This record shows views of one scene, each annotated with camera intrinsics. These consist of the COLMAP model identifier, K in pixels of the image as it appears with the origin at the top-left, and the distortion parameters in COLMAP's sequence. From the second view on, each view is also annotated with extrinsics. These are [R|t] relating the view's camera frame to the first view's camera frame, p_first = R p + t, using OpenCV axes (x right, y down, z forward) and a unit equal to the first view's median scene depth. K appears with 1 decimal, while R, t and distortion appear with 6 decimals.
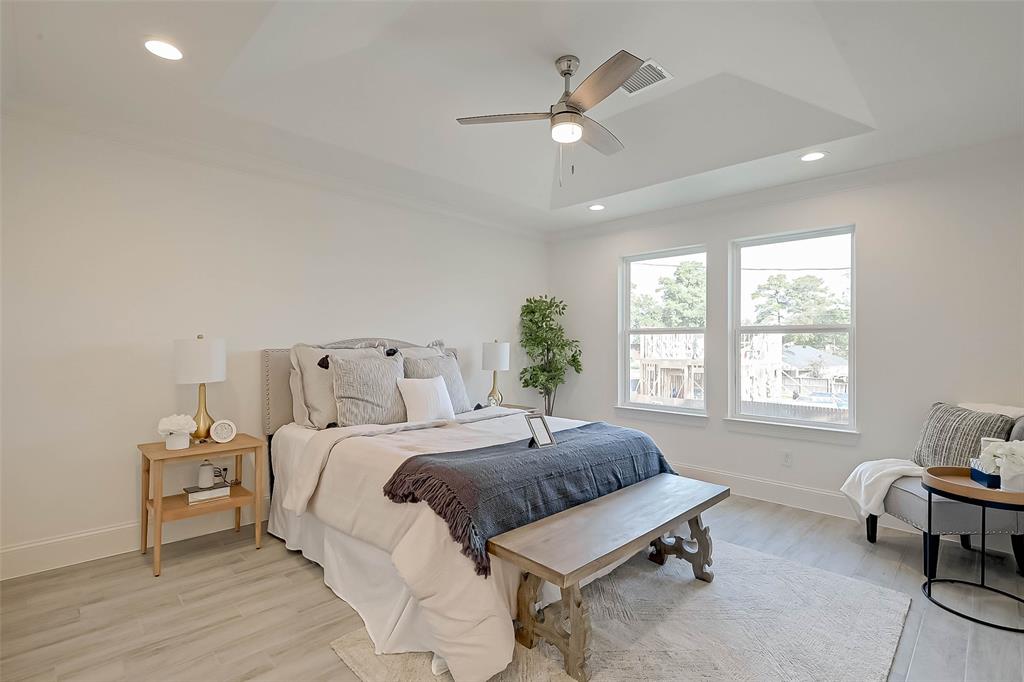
lens RADIAL K [[479.6, 0, 511.9], [0, 479.6, 342.1], [0, 0, 1]] dist [0.000350, 0.000194]
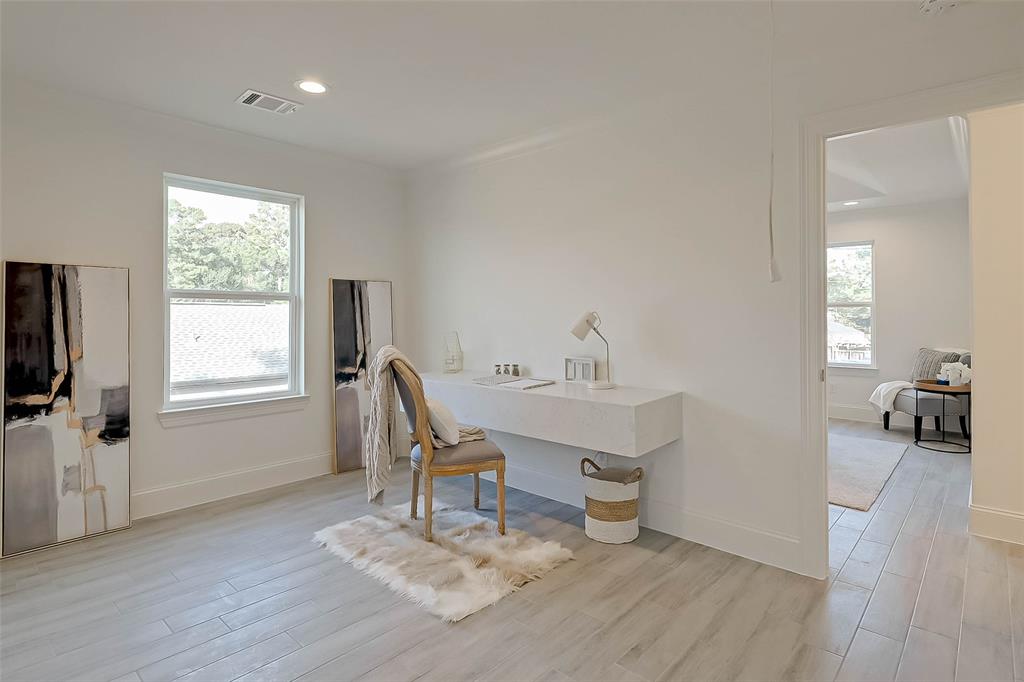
lens RADIAL K [[513.3, 0, 536.2], [0, 513.3, 313.8], [0, 0, 1]] dist [0.001378, -0.000008]
pose [[0.997916, -0.006464, 0.064195, -0.666677], [0.006159, 0.999969, 0.004941, -0.018237], [-0.064224, -0.004536, 0.997925, -0.814975]]
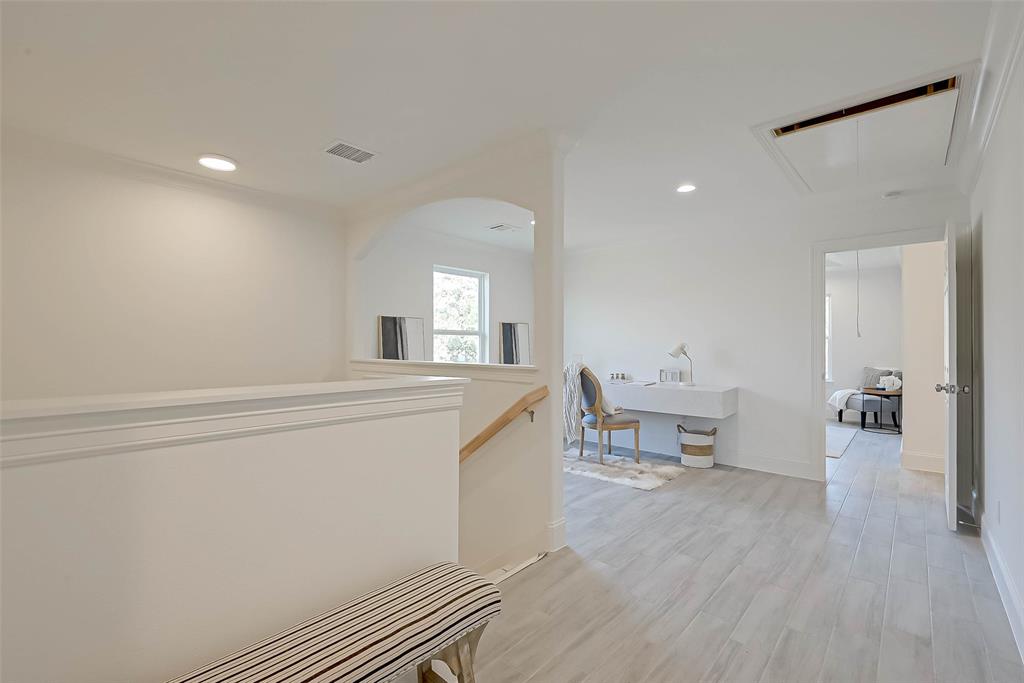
lens RADIAL K [[419.5, 0, 508.5], [0, 419.5, 342.8], [0, 0, 1]] dist [-0.000645, 0.000051]
pose [[0.999788, -0.004532, 0.020103, -1.134762], [0.004444, 0.999980, 0.004444, -0.026052], [-0.020123, -0.004353, 0.999788, -1.280097]]
